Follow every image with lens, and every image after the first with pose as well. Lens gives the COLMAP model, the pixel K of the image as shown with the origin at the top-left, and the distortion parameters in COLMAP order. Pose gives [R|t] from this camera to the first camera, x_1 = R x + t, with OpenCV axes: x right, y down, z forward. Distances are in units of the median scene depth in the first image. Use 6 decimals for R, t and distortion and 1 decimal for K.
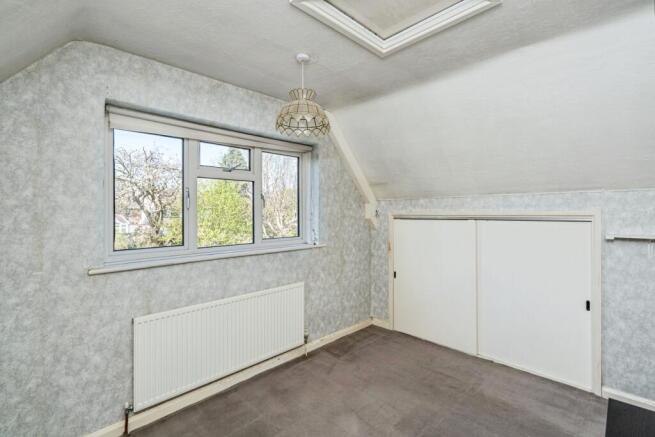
lens RADIAL K [[297.2, 0, 325.5], [0, 297.2, 218.5], [0, 0, 1]] dist [-0.030809, 0.020428]
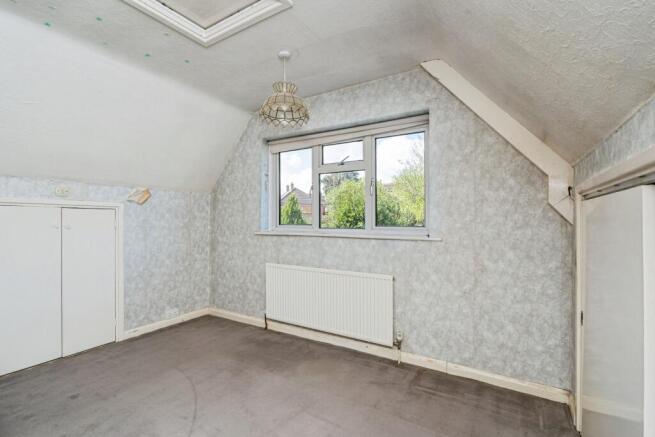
lens RADIAL K [[272.2, 0, 327.9], [0, 272.2, 209.7], [0, 0, 1]] dist [-0.010718, -0.000156]
pose [[0.290513, 0.011893, -0.956797, 0.633464], [0.002481, 0.999910, 0.013182, 0.005241], [0.956868, -0.006203, 0.290458, 0.583174]]
